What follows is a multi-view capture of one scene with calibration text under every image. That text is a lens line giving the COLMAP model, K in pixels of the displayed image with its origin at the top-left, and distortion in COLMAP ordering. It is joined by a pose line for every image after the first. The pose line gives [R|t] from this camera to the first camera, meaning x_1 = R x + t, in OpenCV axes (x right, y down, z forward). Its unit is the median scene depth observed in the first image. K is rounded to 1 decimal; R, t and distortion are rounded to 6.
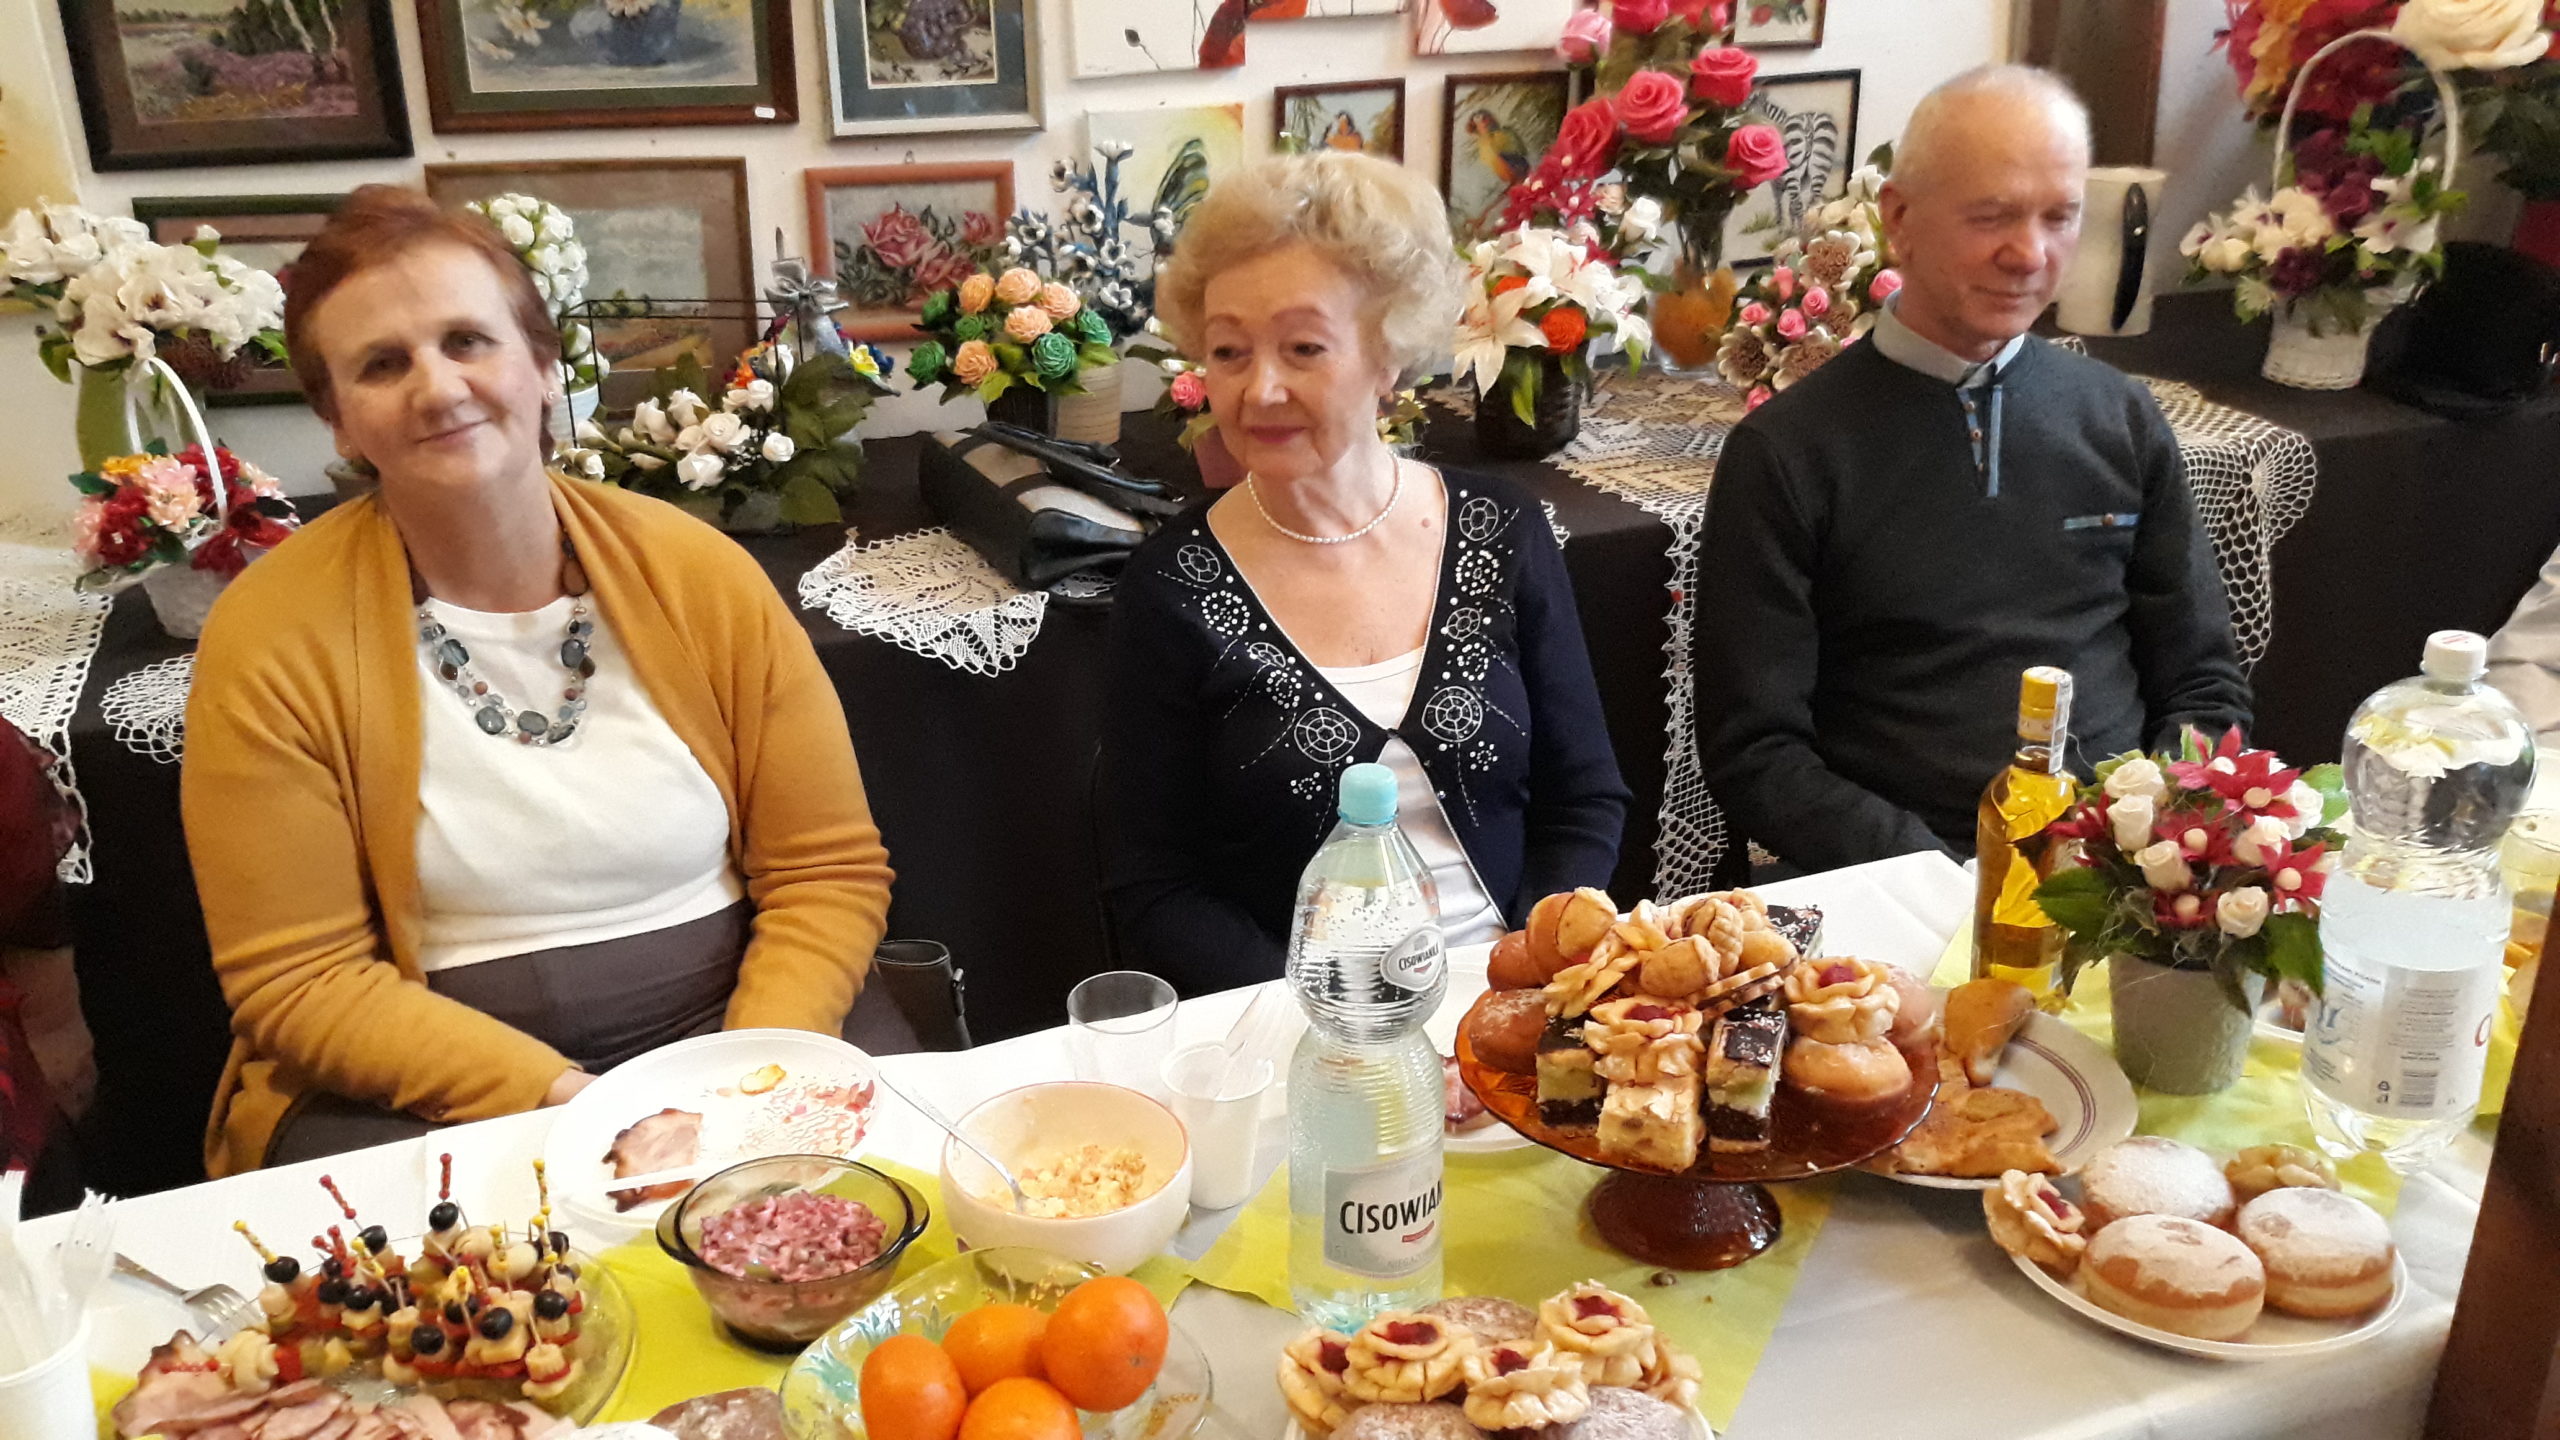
lens RADIAL K [[2111.7, 0, 1251.2], [0, 2111.7, 740.3], [0, 0, 1]] dist [0.015609, -0.057672]
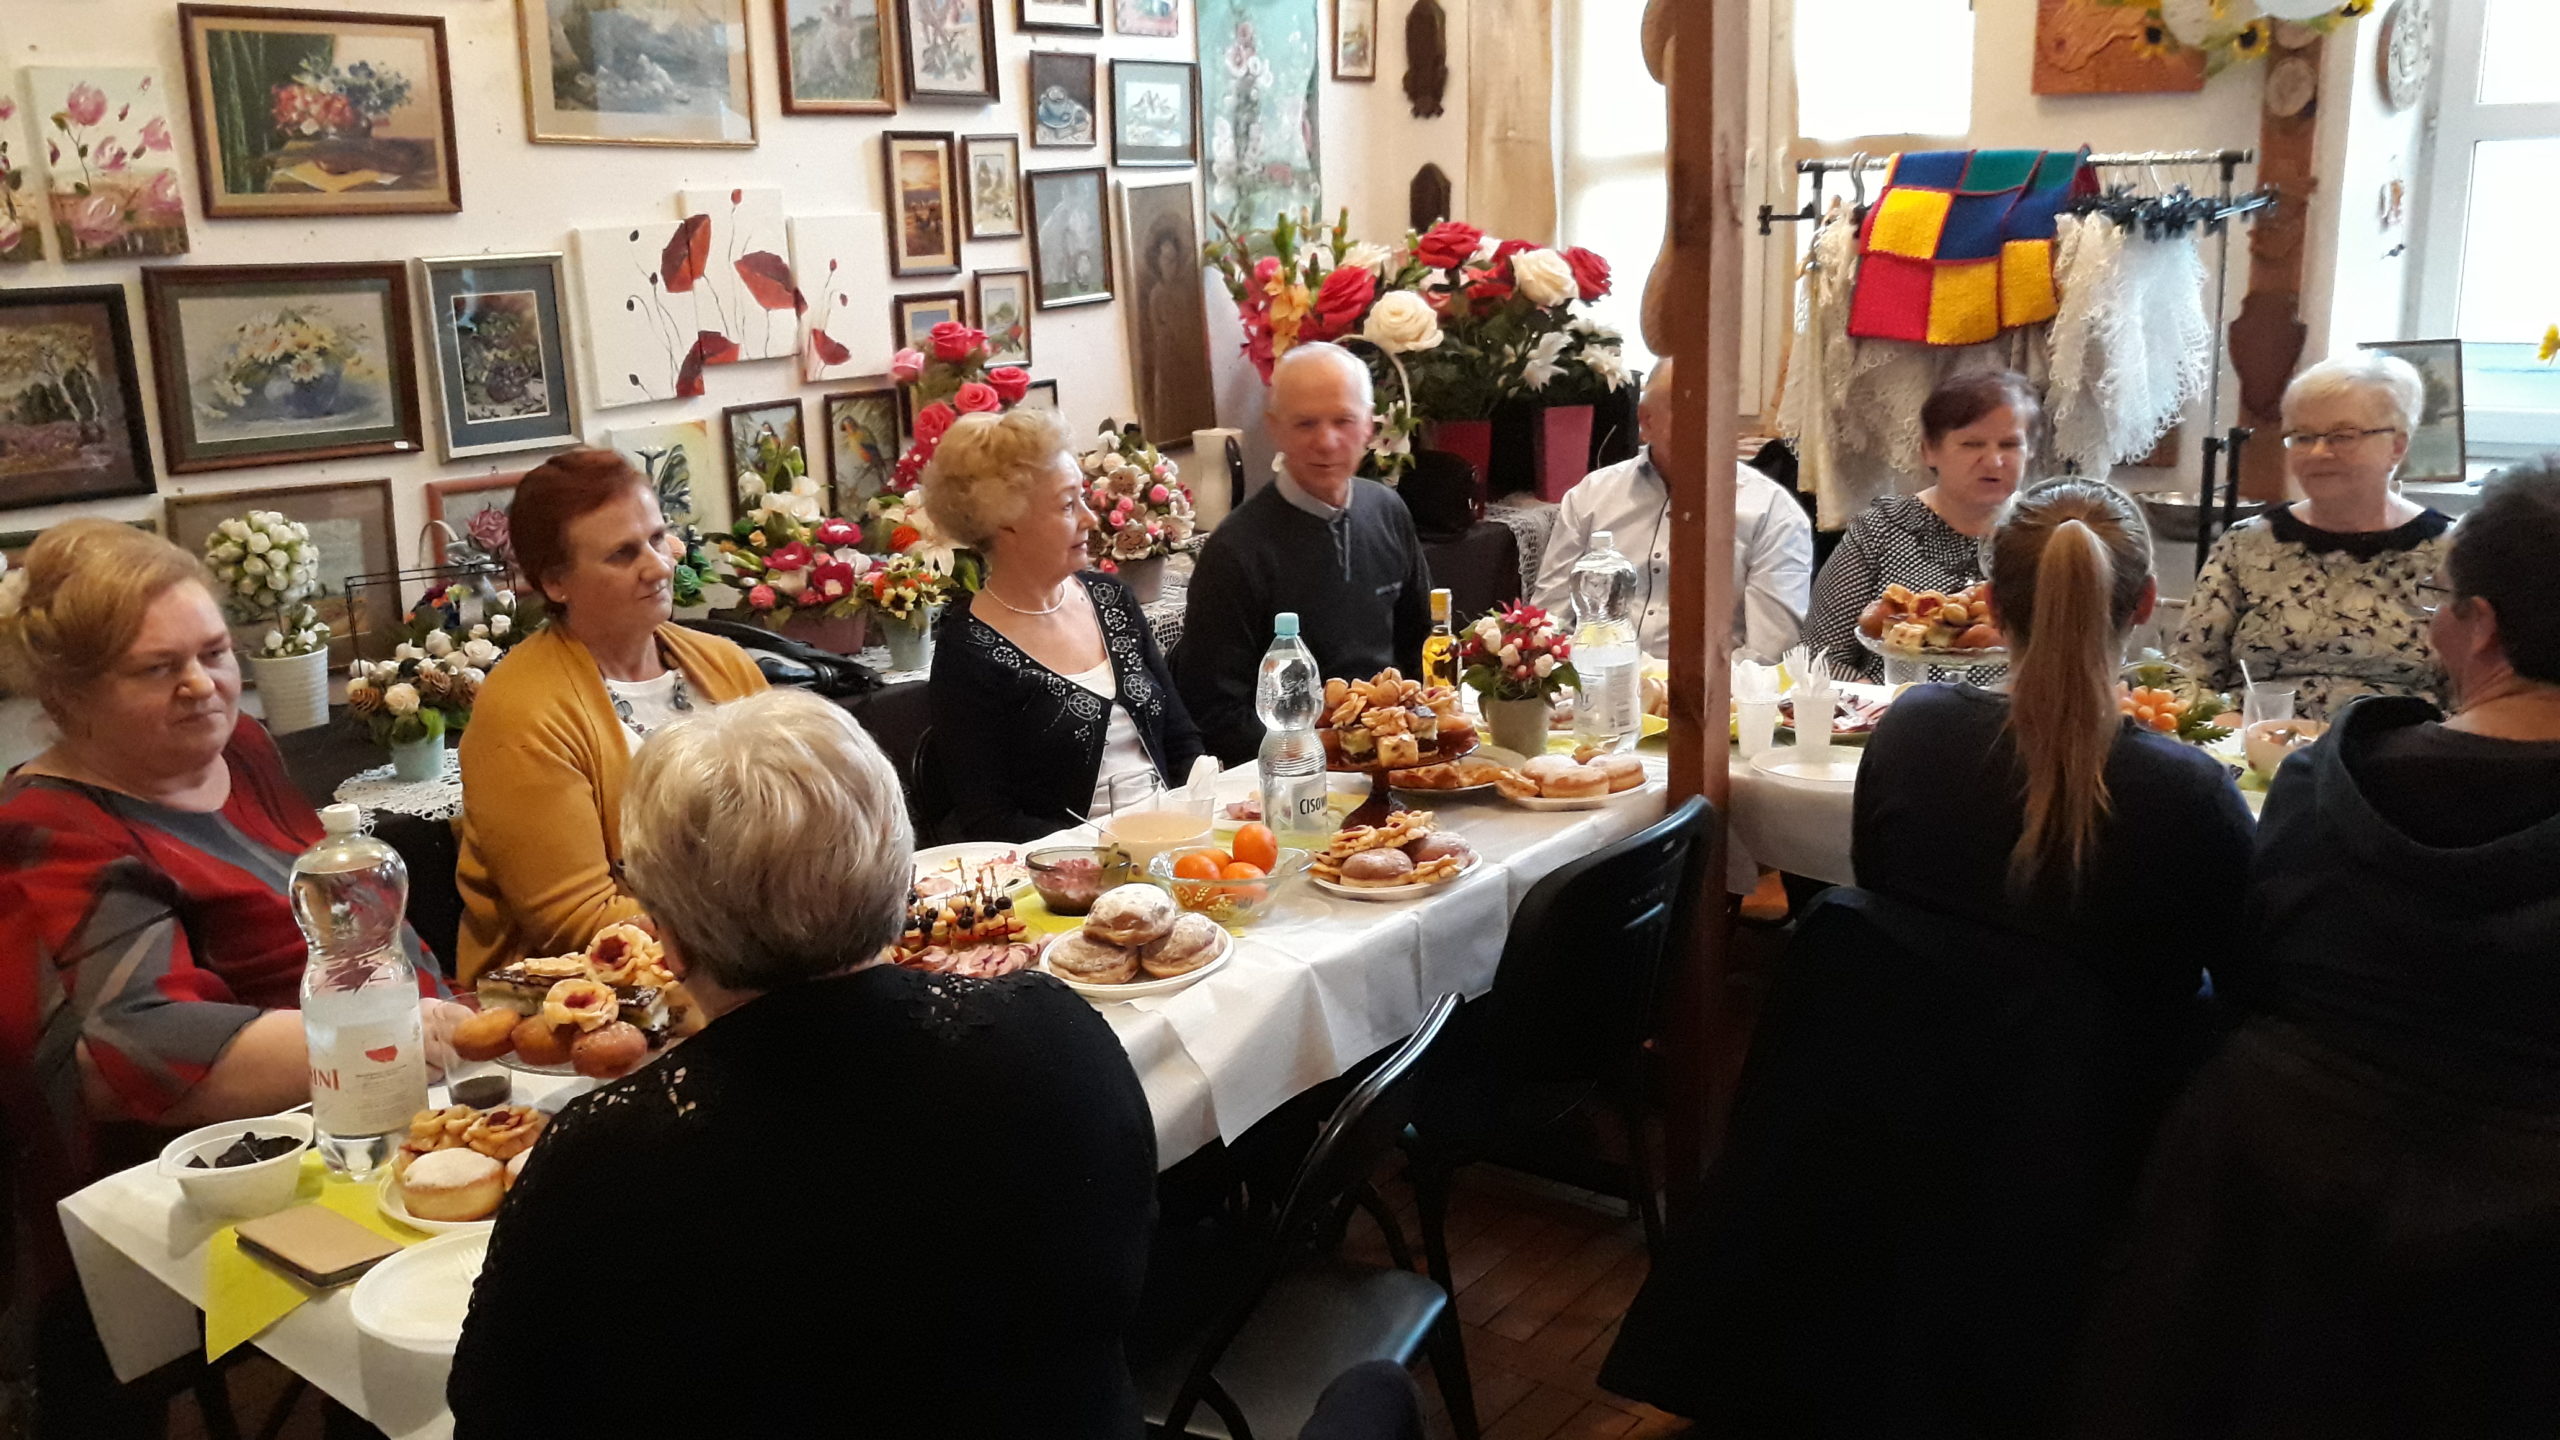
lens RADIAL K [[2111.7, 0, 1275.7], [0, 2111.7, 778.0], [0, 0, 1]] dist [0.015609, -0.057672]
pose [[0.849546, -0.151357, 0.505334, -0.484923], [0.221002, 0.971952, -0.080421, 0.154872], [-0.478988, 0.180001, 0.859168, -0.430315]]
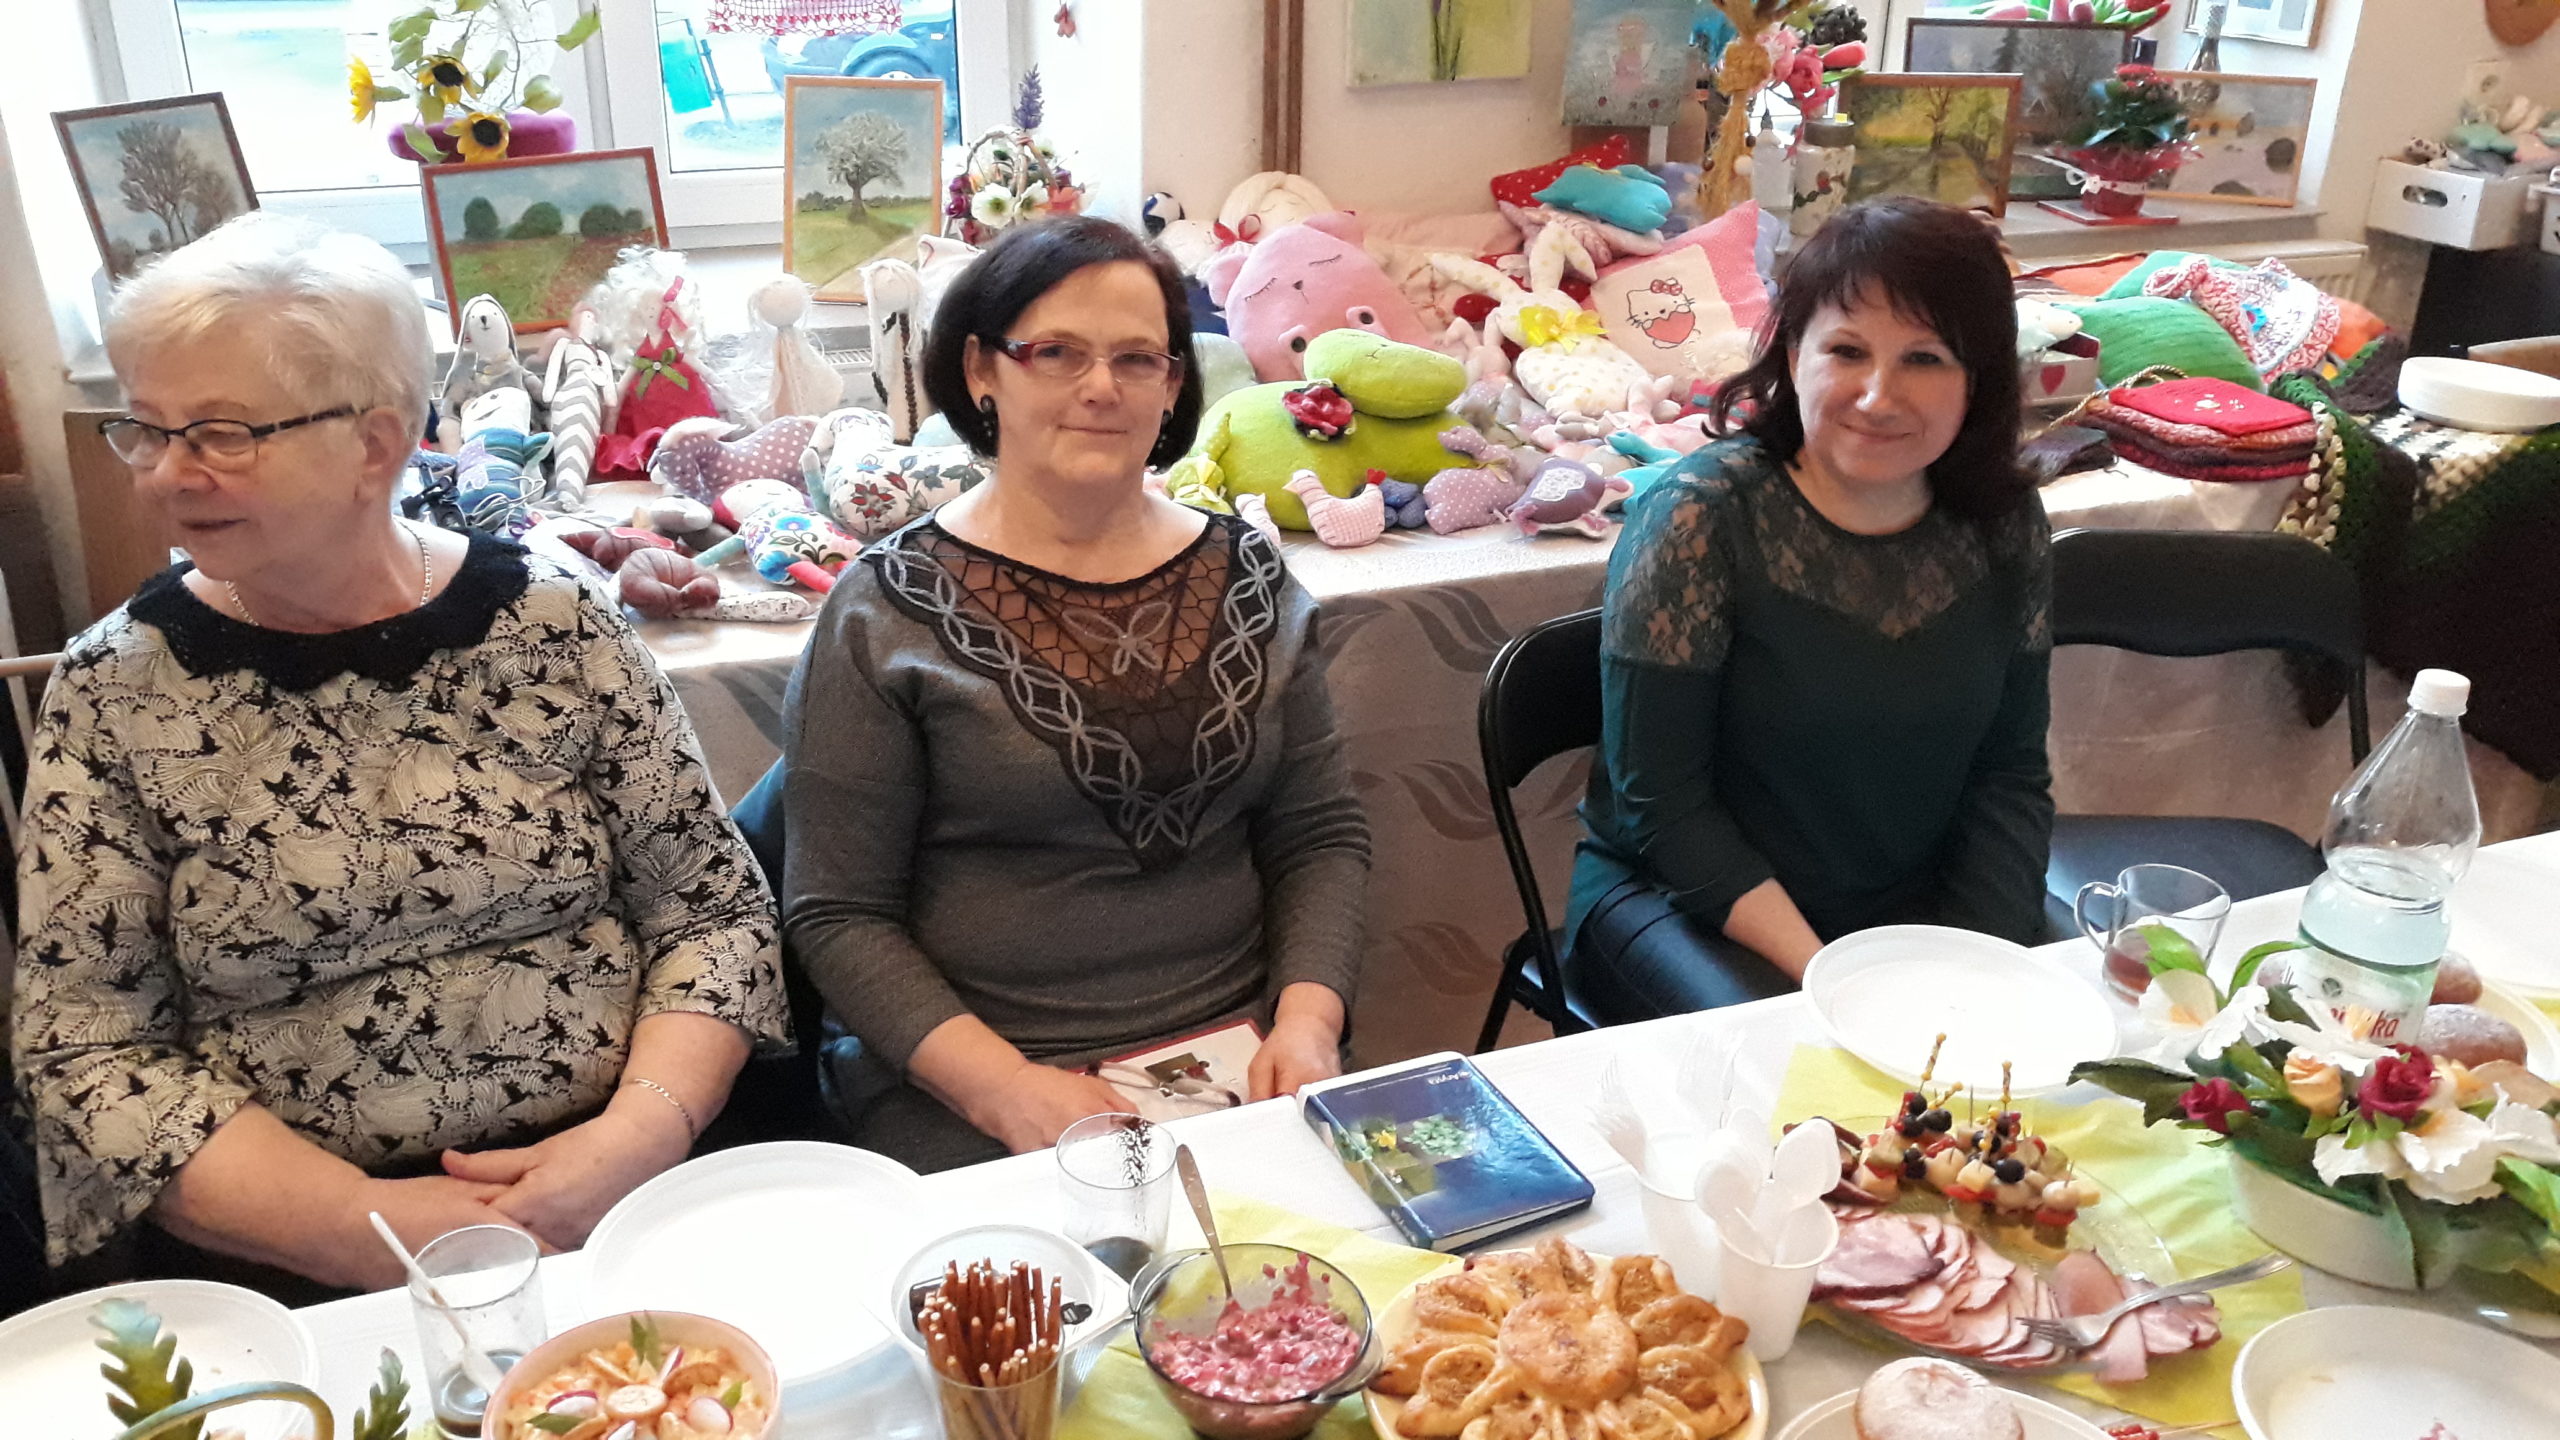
lens RADIAL K [[2111.7, 0, 1223.9], [0, 2111.7, 713.2], [0, 0, 1]] dist [0.015609, -0.057672]
pose [[-0.020353, -0.378286, 0.925465, 0.185161], [0.369810, 0.857158, 0.358498, -0.045693], [-0.928885, 0.349542, 0.122448, 0.043078]]
